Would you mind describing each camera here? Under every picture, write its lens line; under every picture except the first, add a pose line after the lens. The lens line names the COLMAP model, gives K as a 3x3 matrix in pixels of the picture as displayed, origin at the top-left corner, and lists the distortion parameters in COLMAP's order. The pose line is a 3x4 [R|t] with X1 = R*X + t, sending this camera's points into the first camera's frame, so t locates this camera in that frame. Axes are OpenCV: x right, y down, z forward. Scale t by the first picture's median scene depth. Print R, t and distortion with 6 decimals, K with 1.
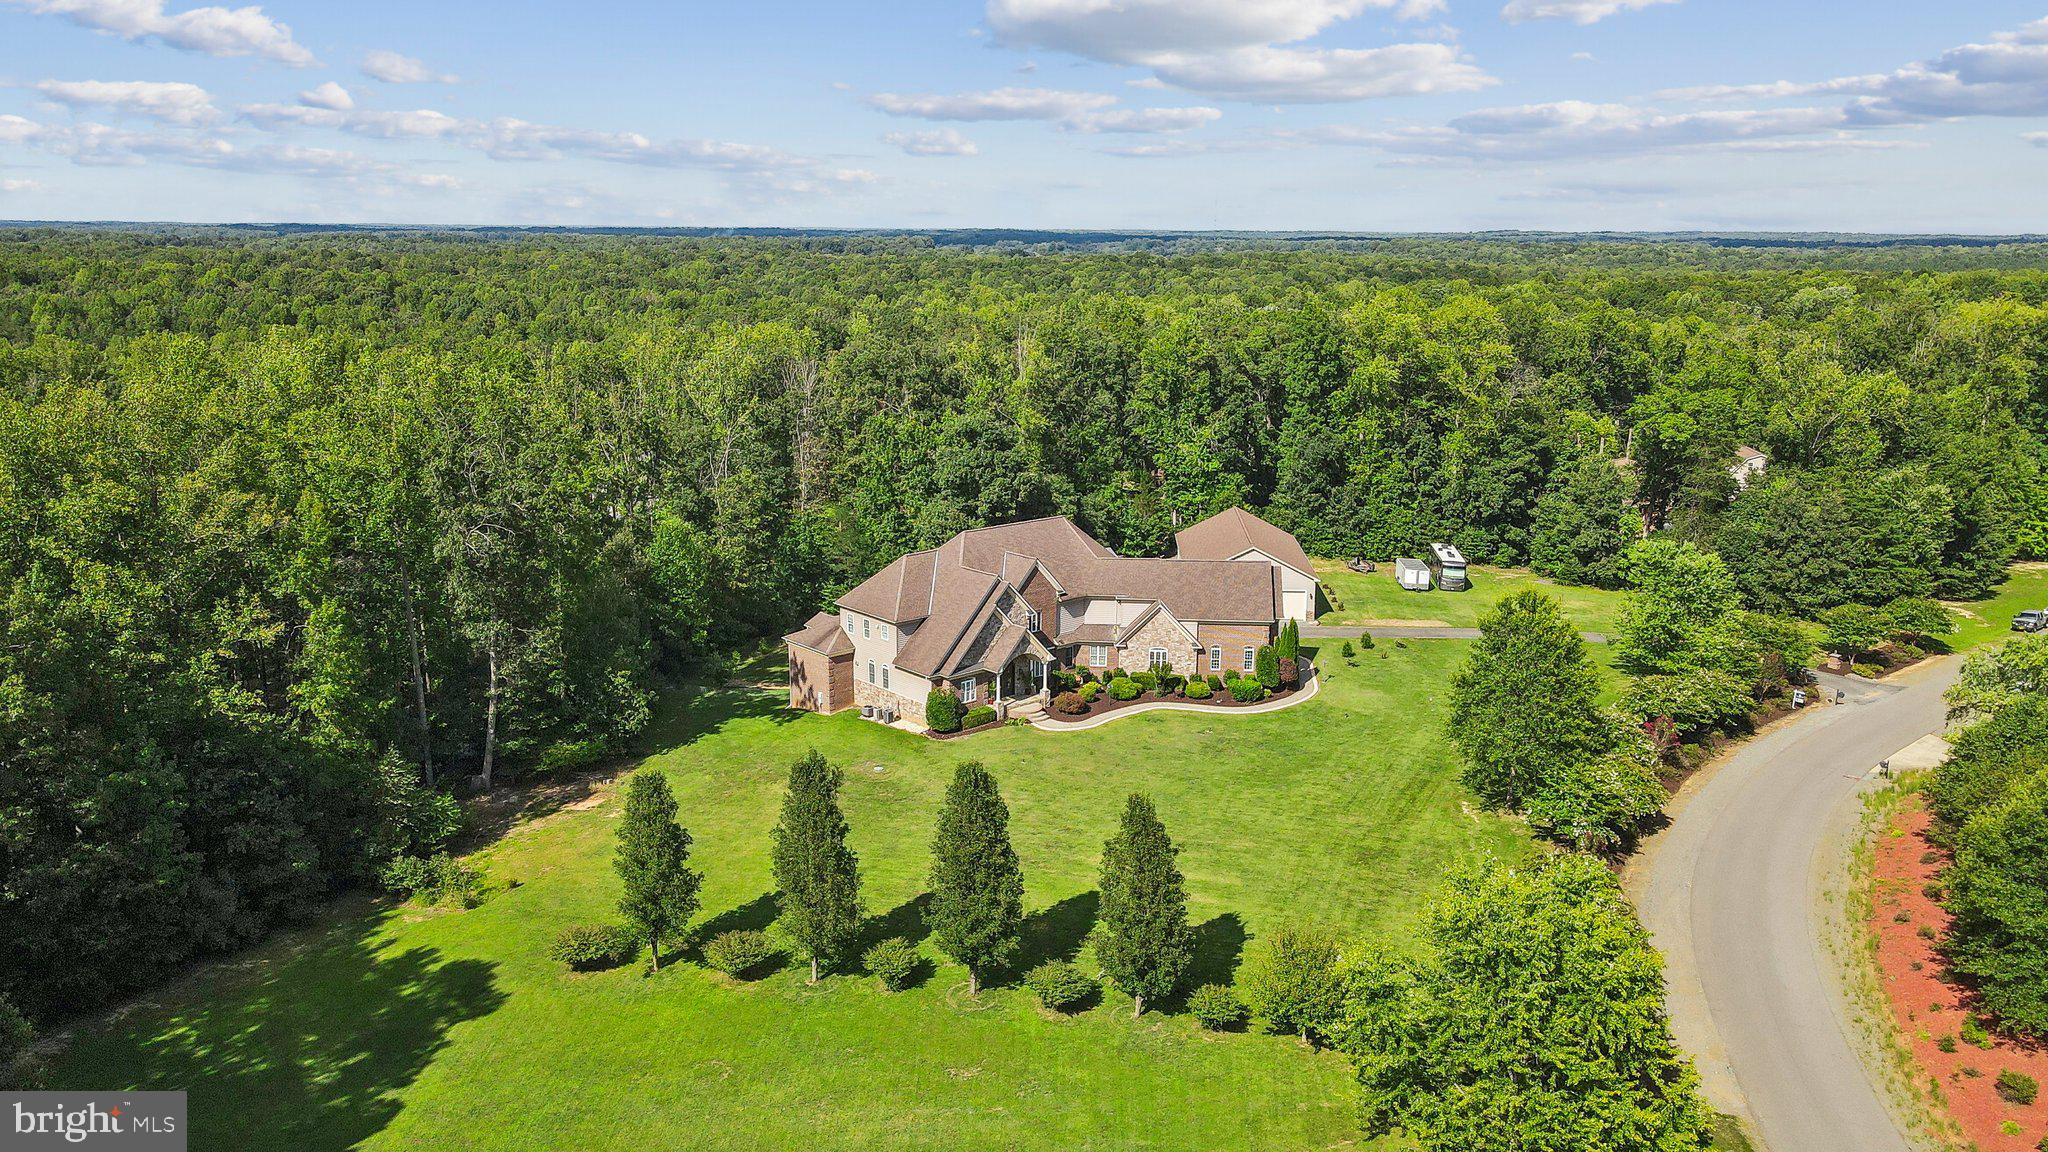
lens RADIAL K [[1493.8, 0, 1024.0], [0, 1493.8, 576.0], [0, 0, 1]] dist [0.009088, 0.003245]
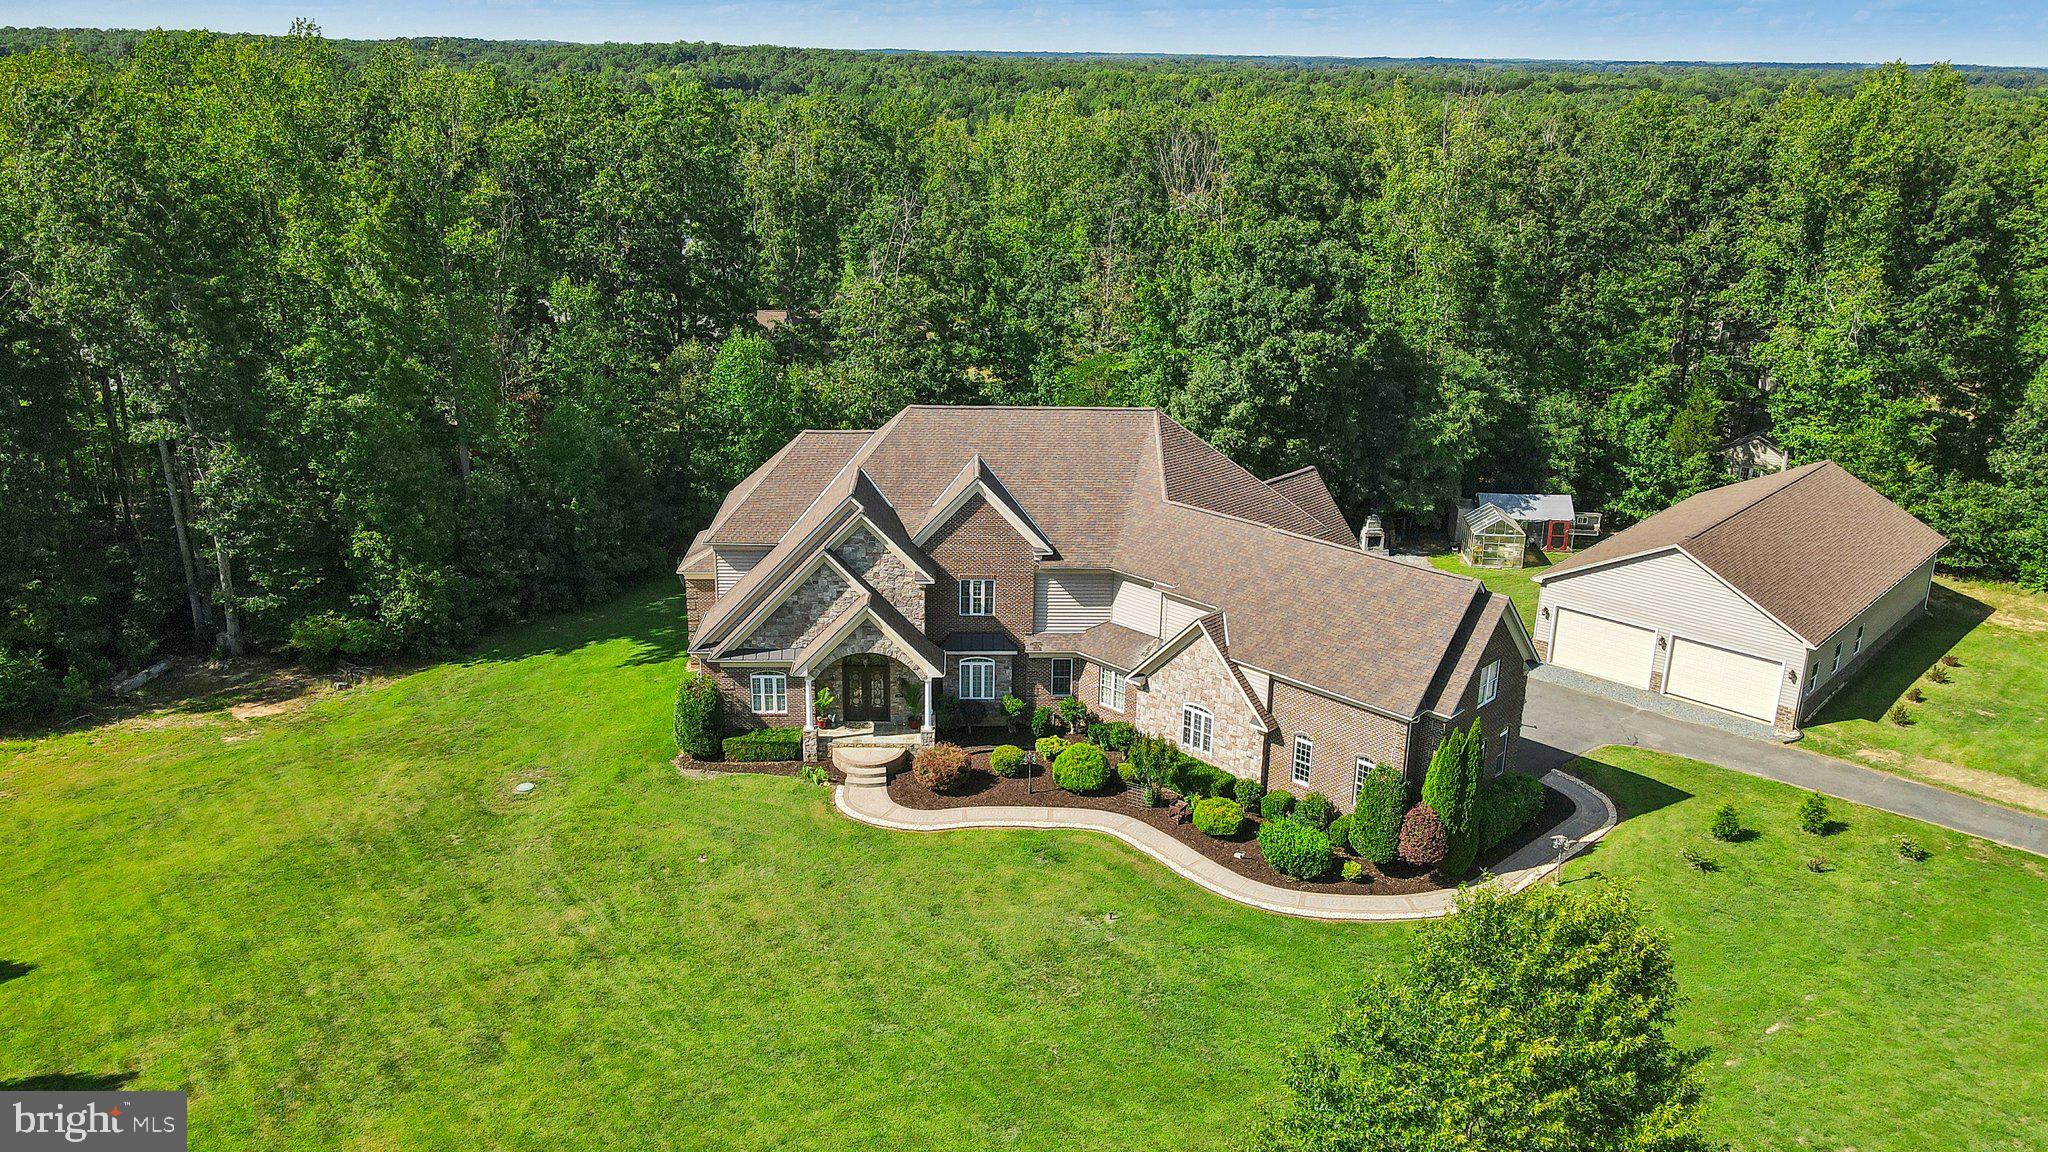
lens RADIAL K [[1523.4, 0, 1012.5], [0, 1523.4, 576.1], [0, 0, 1]] dist [0.003064, 0.038662]
pose [[0.766425, 0.214901, -0.605318, 0.346877], [-0.153738, 0.976355, 0.151971, -0.061148], [0.623664, -0.023413, 0.781341, 0.601731]]
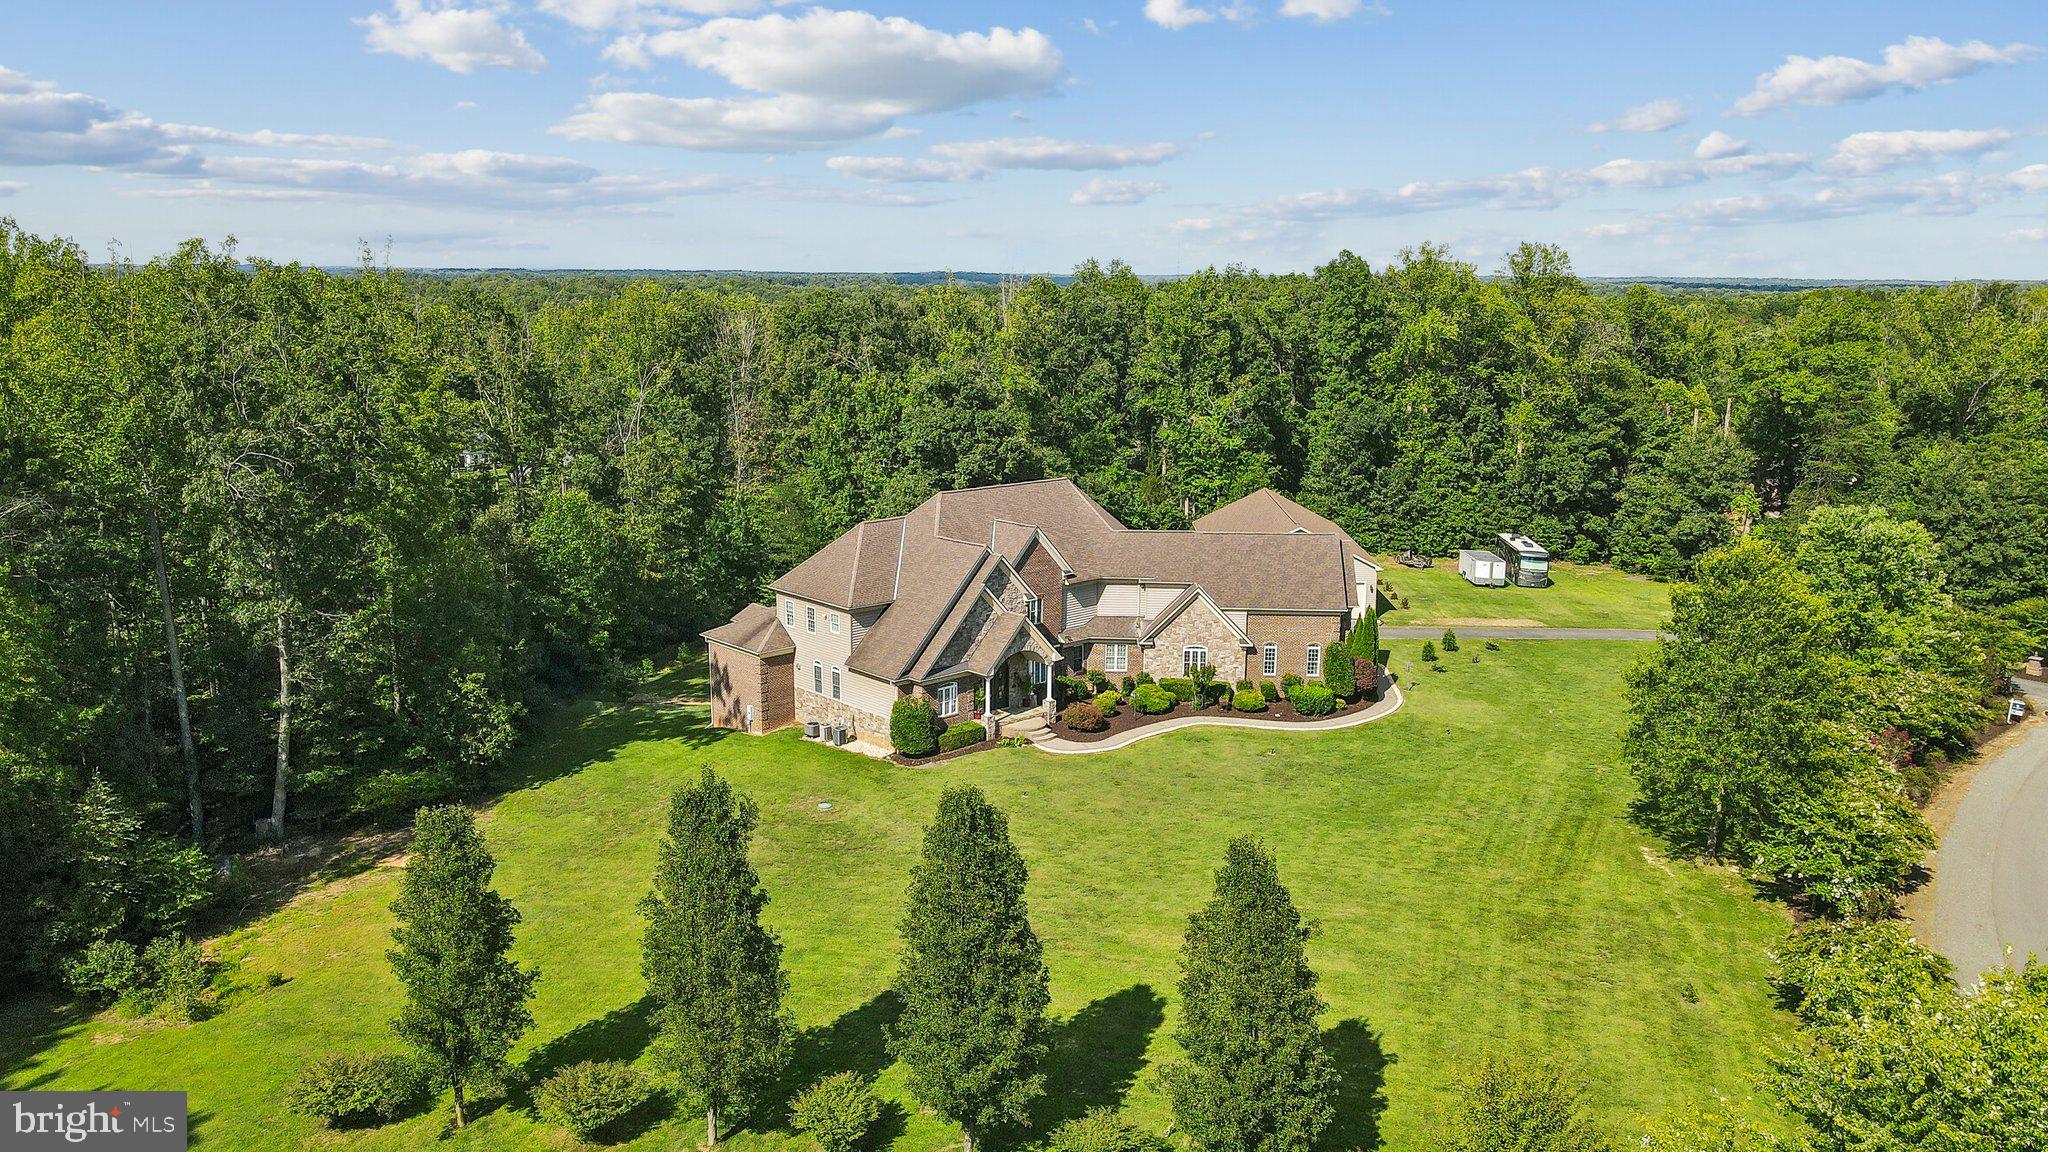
lens RADIAL K [[1503.4, 0, 1024.0], [0, 1503.4, 576.0], [0, 0, 1]] dist [0.003759, 0.028349]
pose [[0.999704, -0.002308, 0.024206, -0.016671], [0.002986, 0.999602, -0.028050, 0.034940], [-0.024131, 0.028114, 0.999313, 0.242873]]
